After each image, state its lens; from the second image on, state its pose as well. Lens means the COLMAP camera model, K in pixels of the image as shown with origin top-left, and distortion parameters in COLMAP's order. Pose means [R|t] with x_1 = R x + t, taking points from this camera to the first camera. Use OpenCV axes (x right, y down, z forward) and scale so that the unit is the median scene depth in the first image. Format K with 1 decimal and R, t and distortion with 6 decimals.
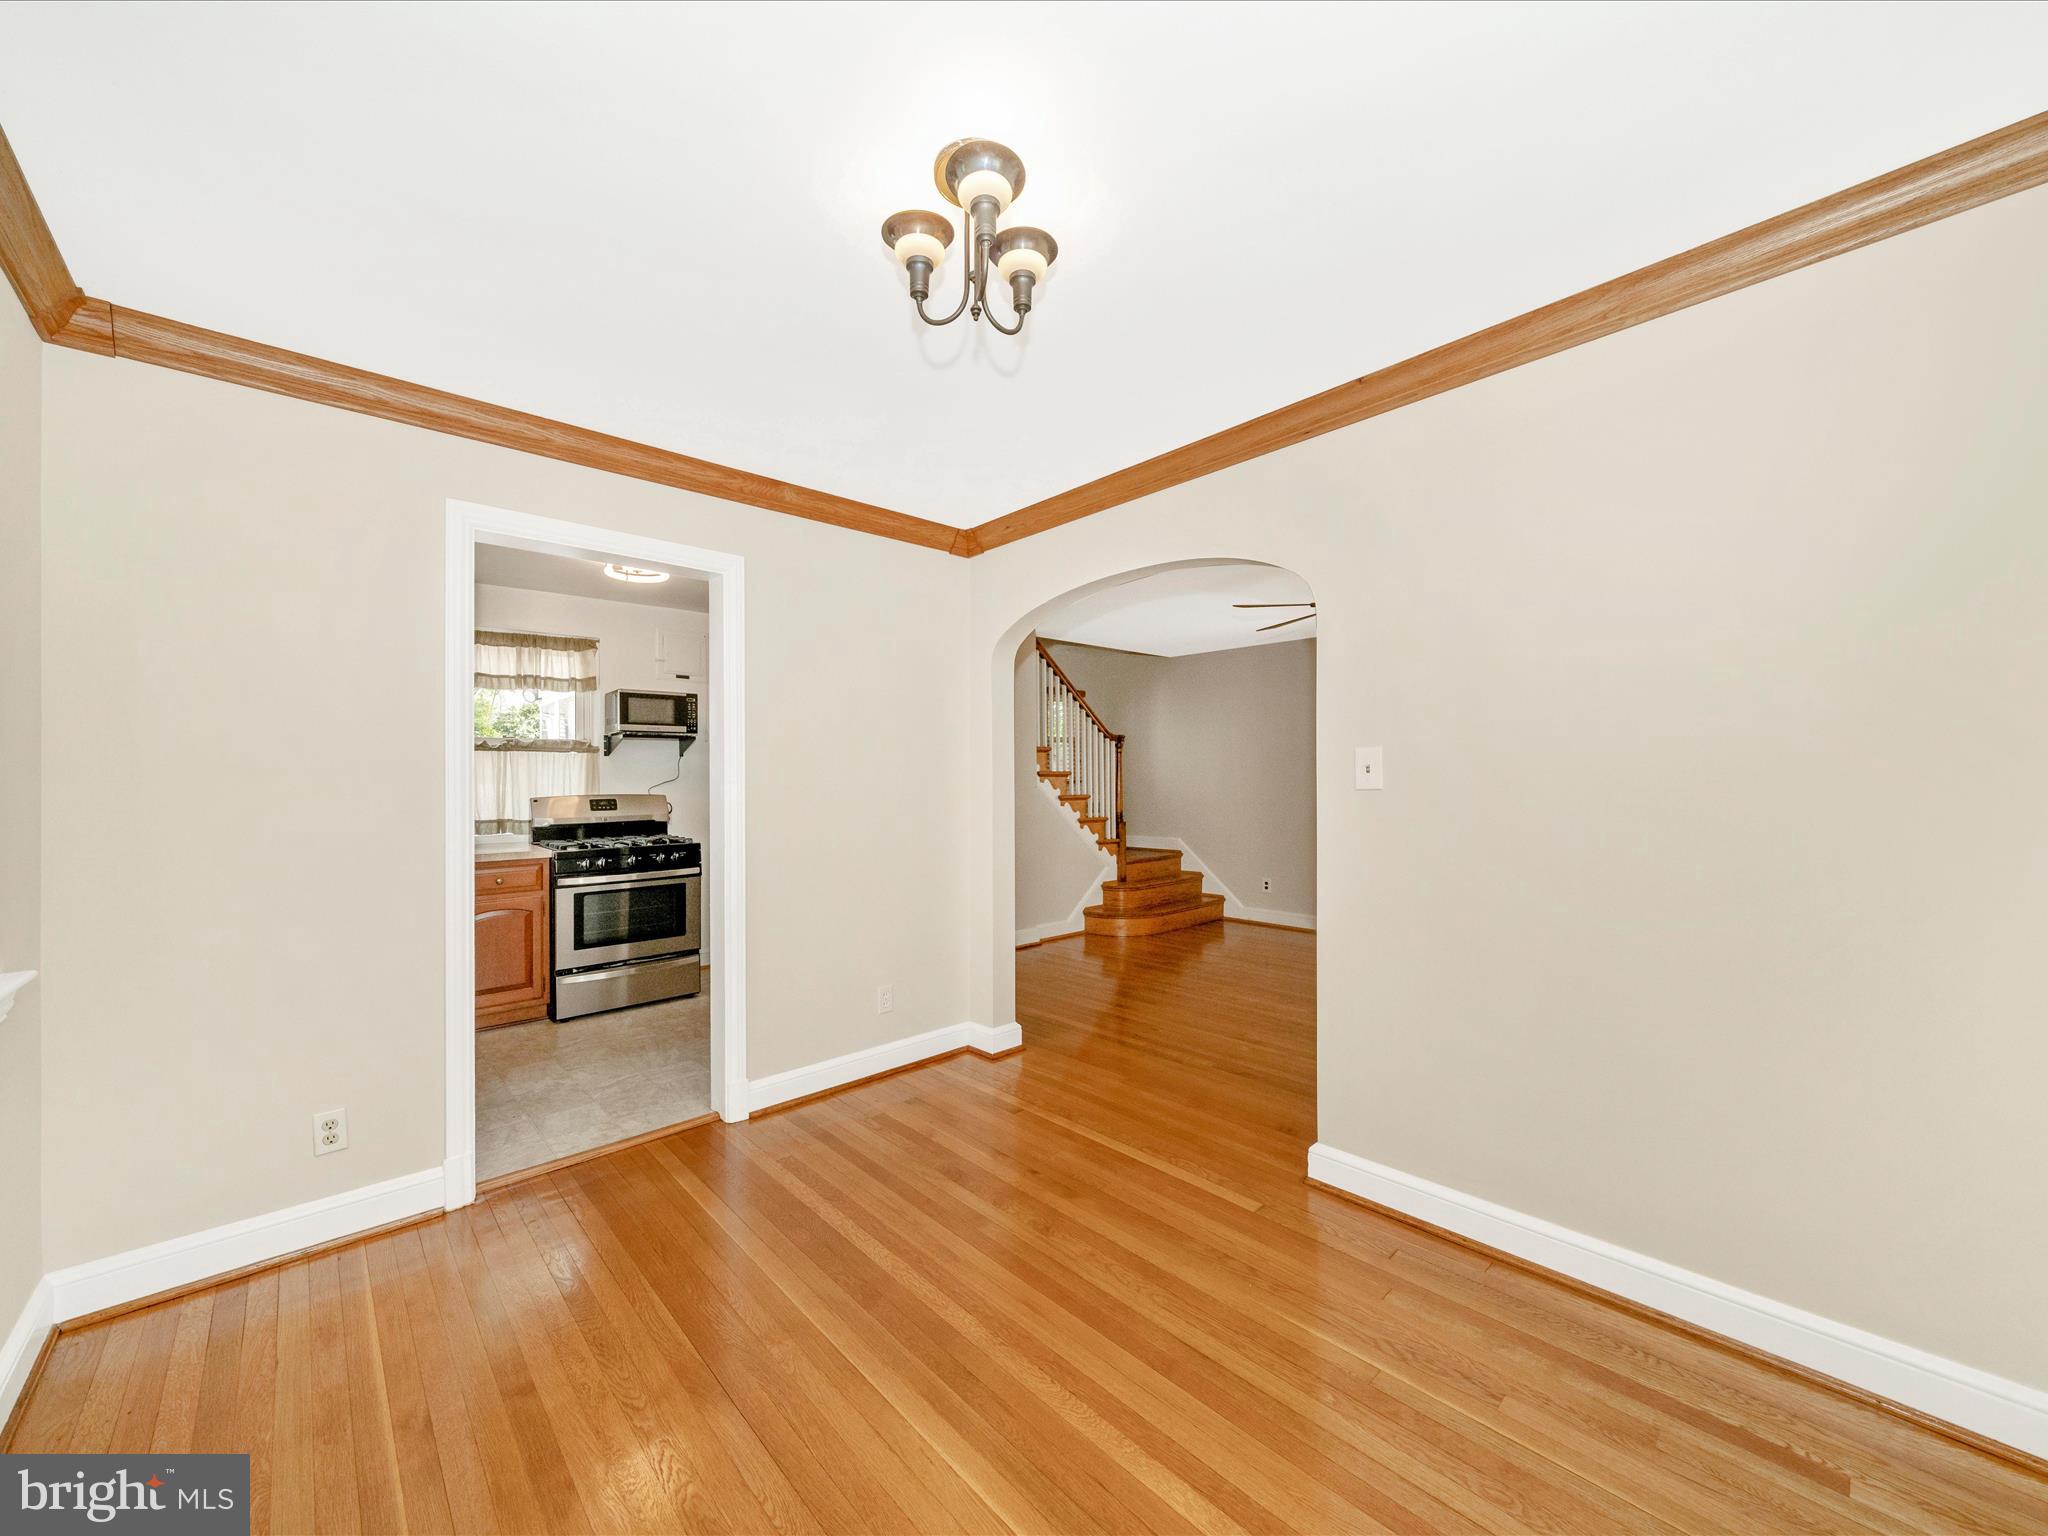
lens RADIAL K [[788.4, 0, 1021.8], [0, 788.4, 776.0], [0, 0, 1]] dist [-0.000849, 0.000008]
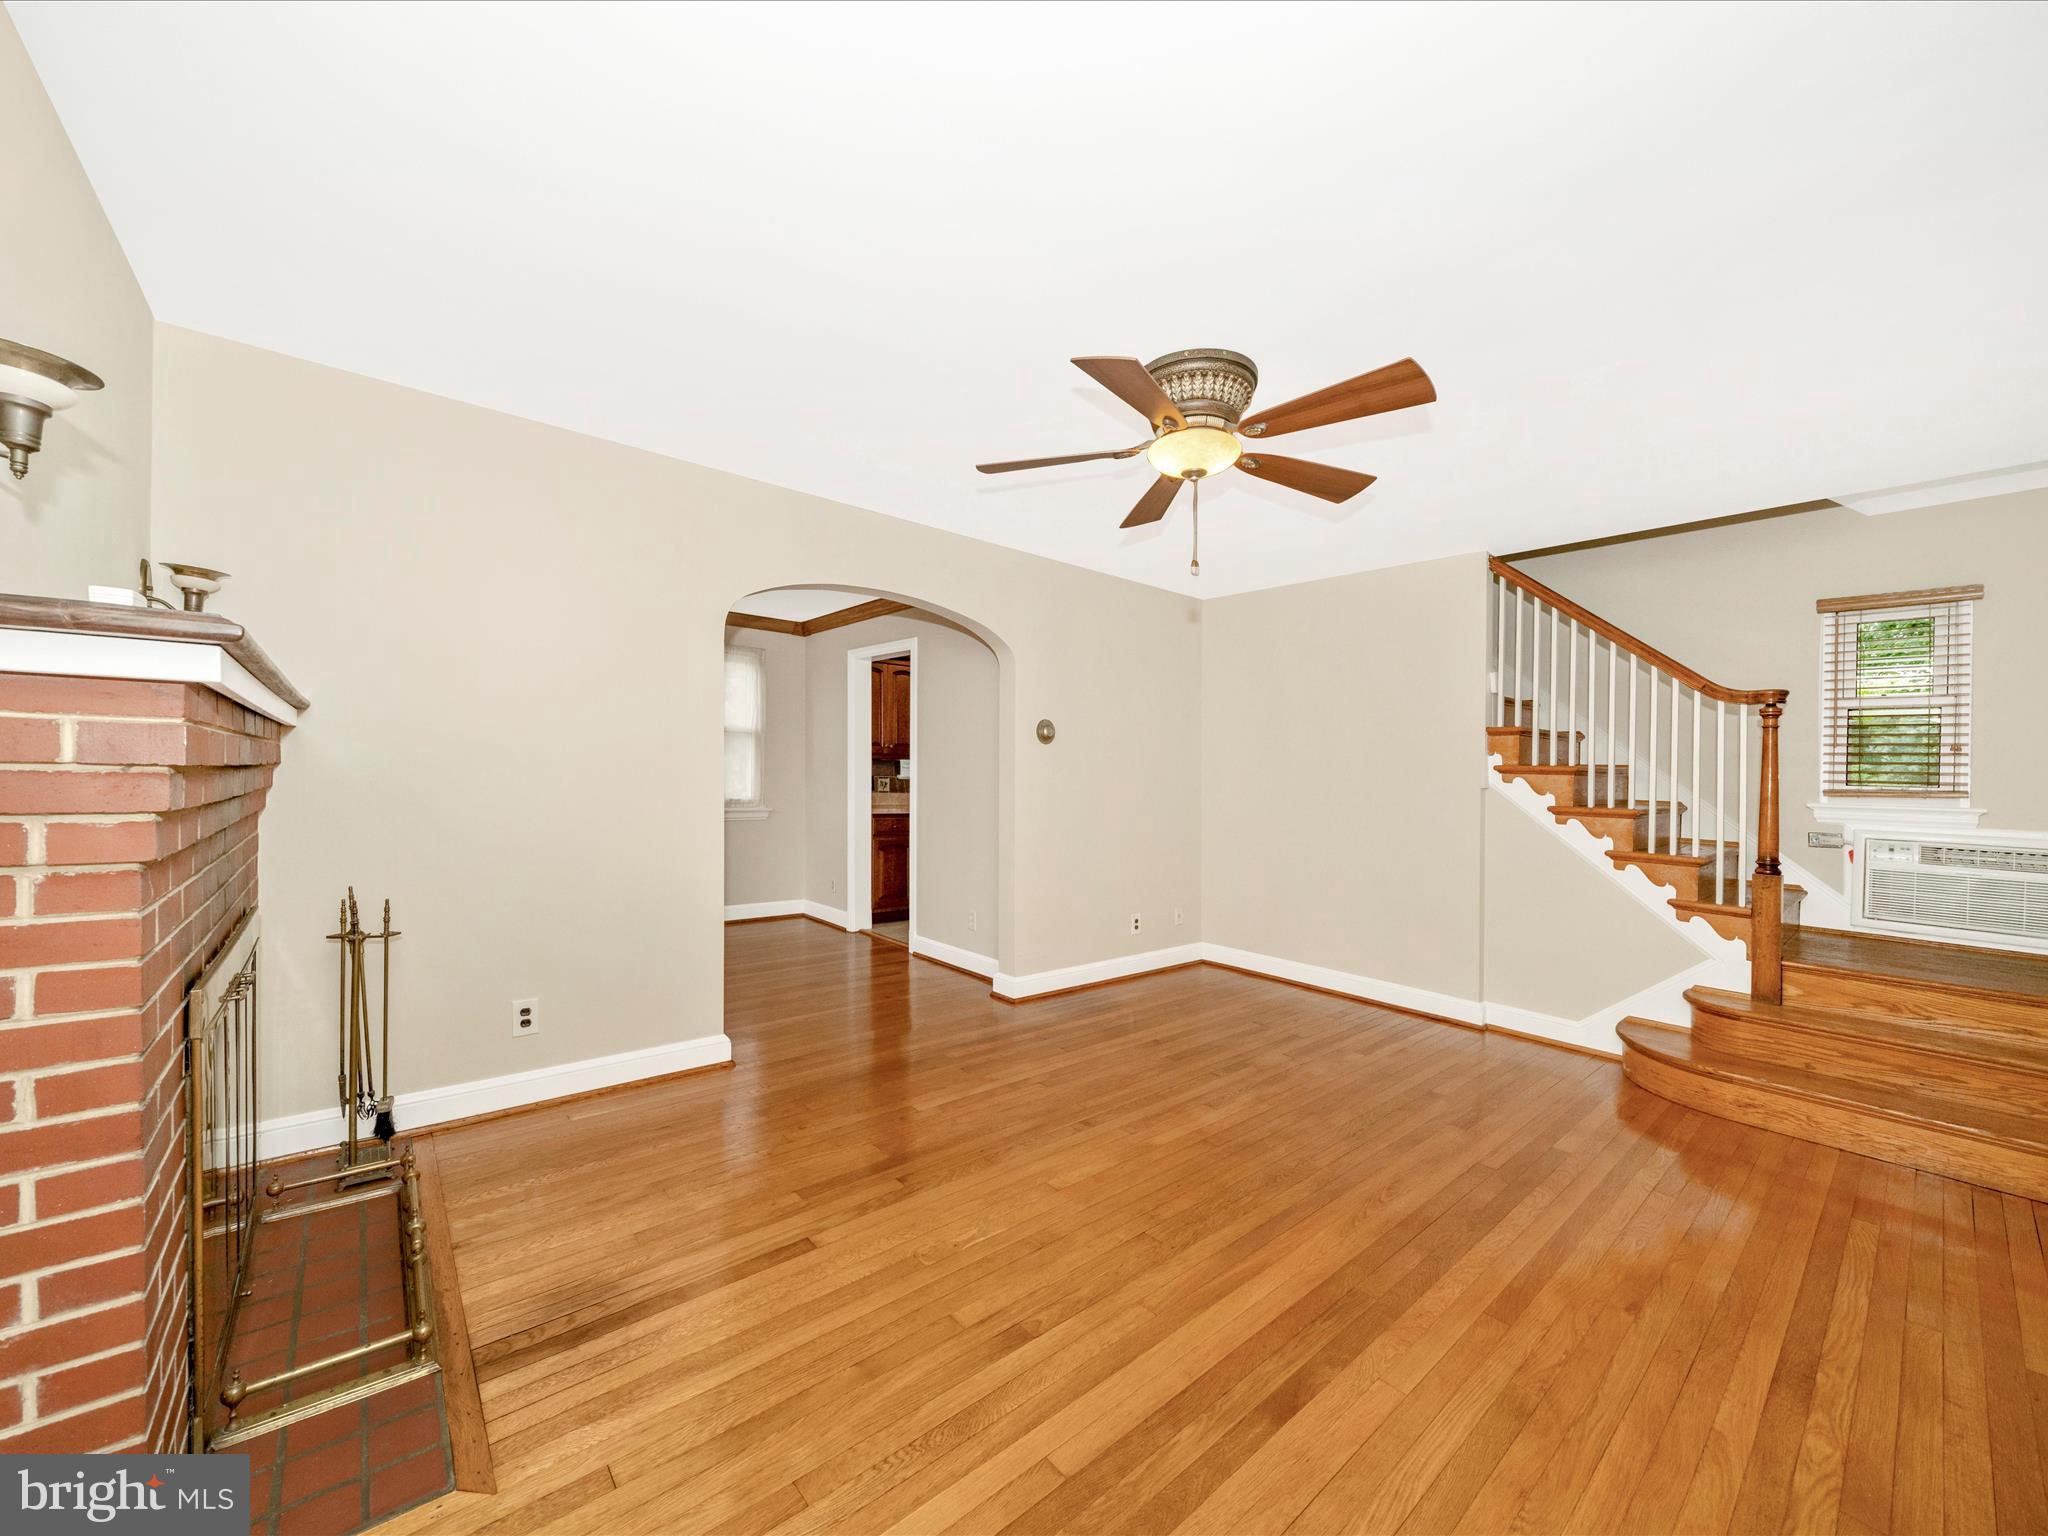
lens RADIAL K [[788.4, 0, 1021.8], [0, 788.4, 776.0], [0, 0, 1]] dist [-0.000849, 0.000008]
pose [[-0.037236, 0.020089, -0.999105, 1.432160], [-0.018697, 0.999609, 0.020796, -0.008708], [0.999132, 0.019455, -0.036846, 1.320708]]
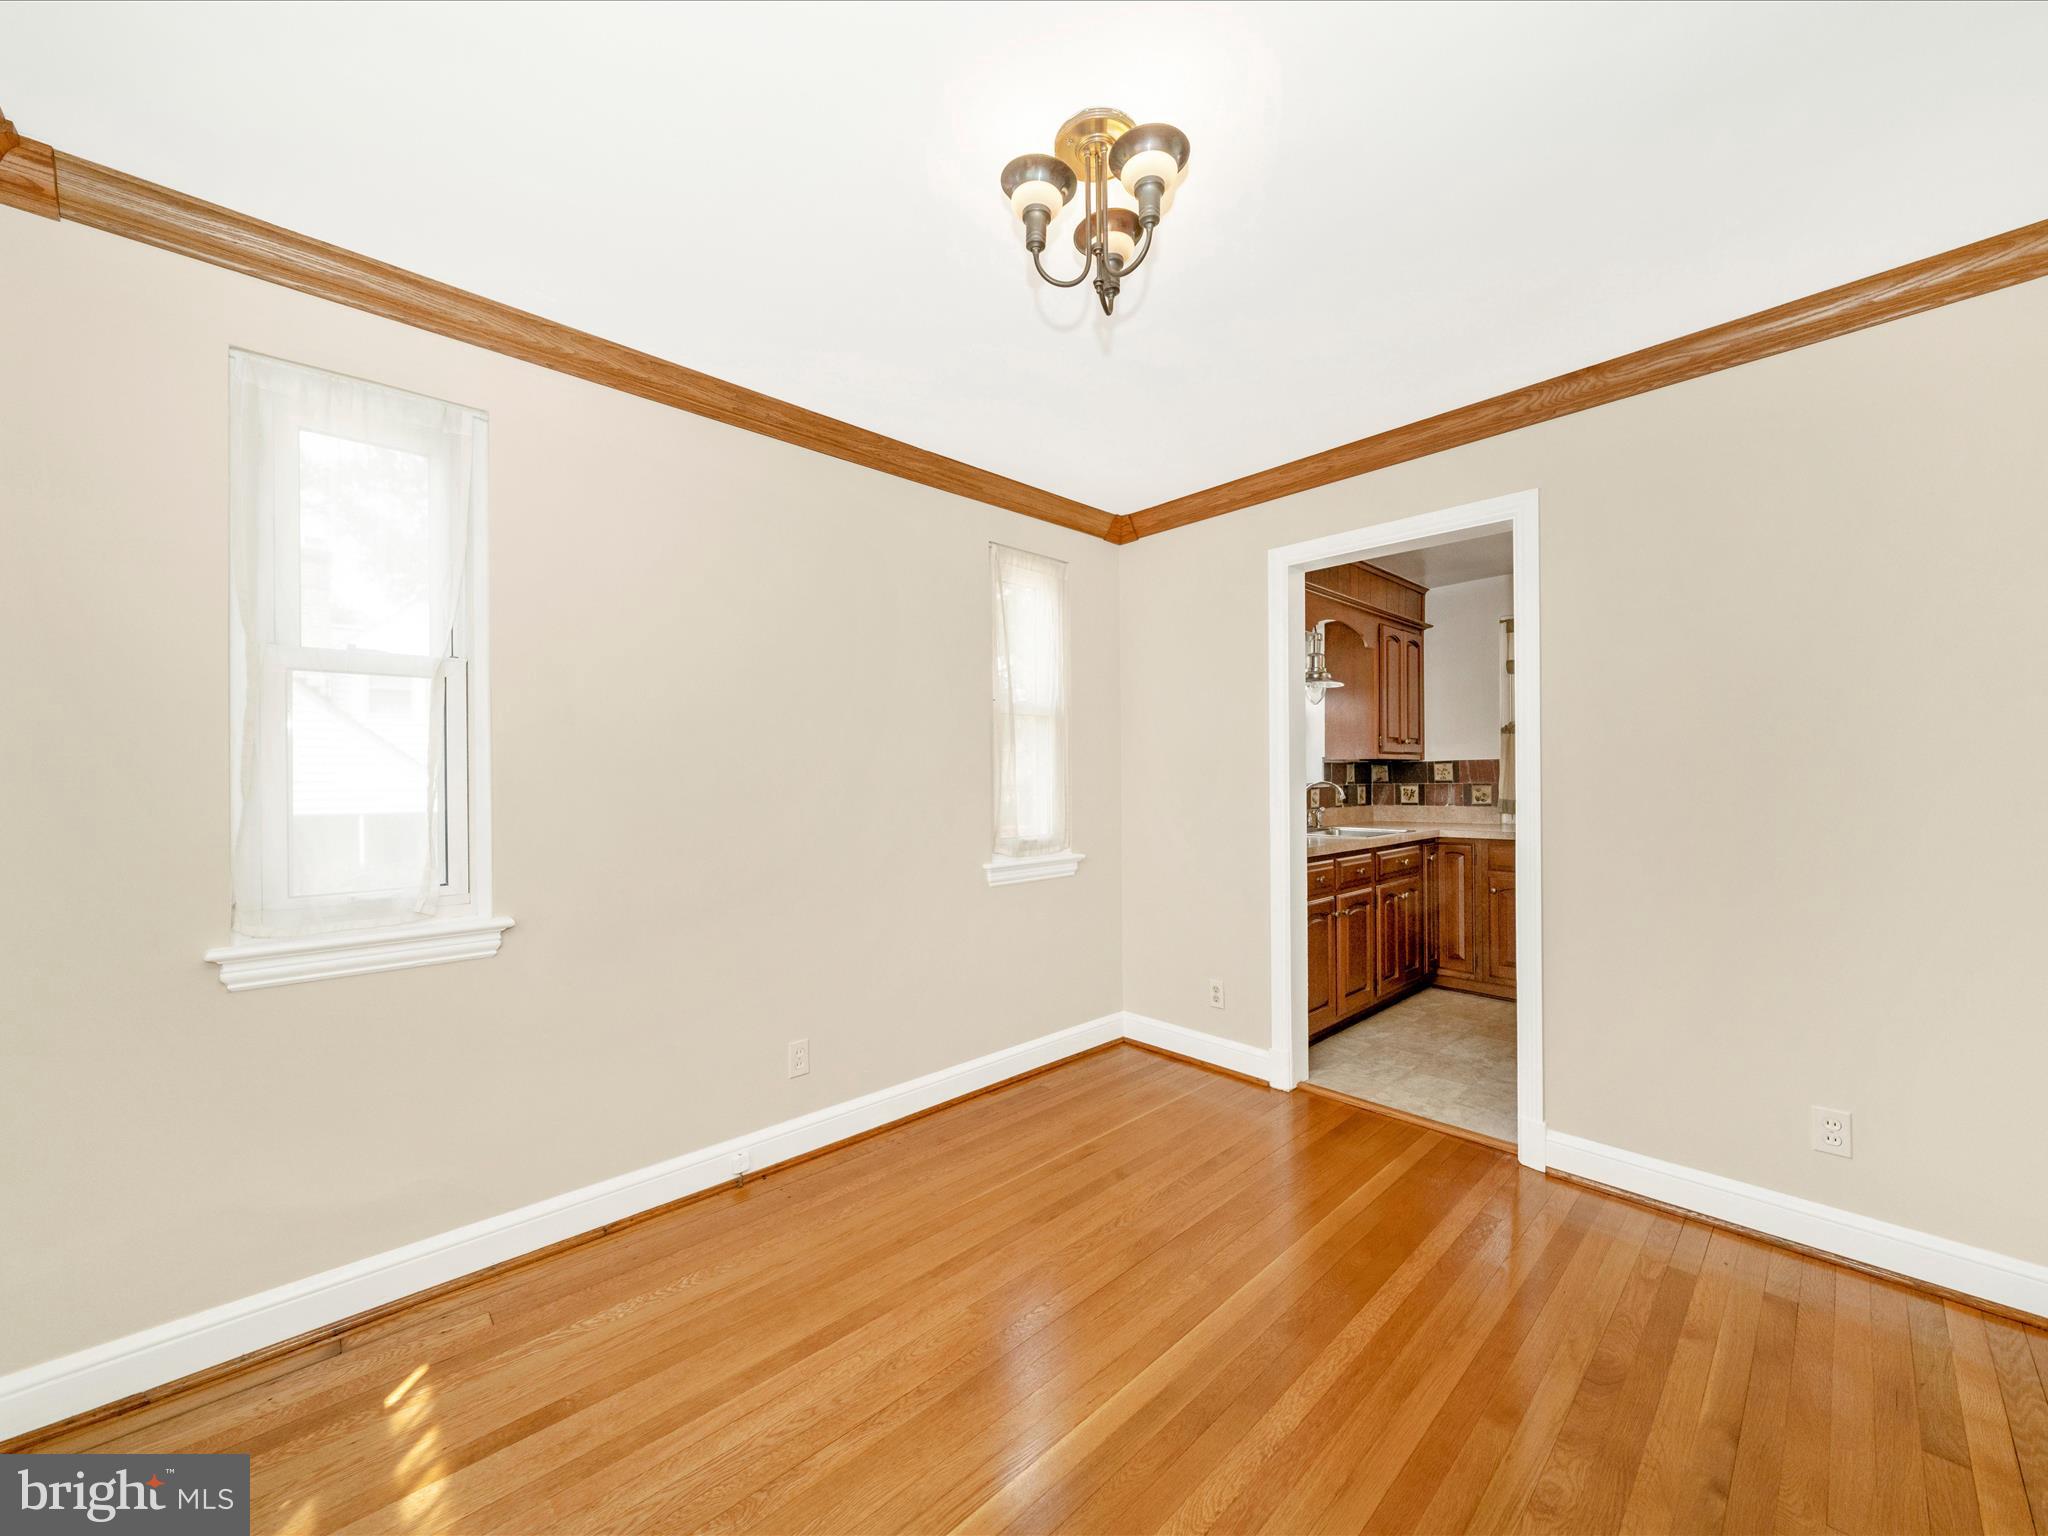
lens RADIAL K [[788.4, 0, 1021.8], [0, 788.4, 776.0], [0, 0, 1]] dist [-0.000849, 0.000008]
pose [[-0.002395, 0.011961, -0.999926, 0.478840], [0.011765, 0.999860, 0.011932, 0.004787], [0.999928, -0.011736, -0.002536, 0.468743]]
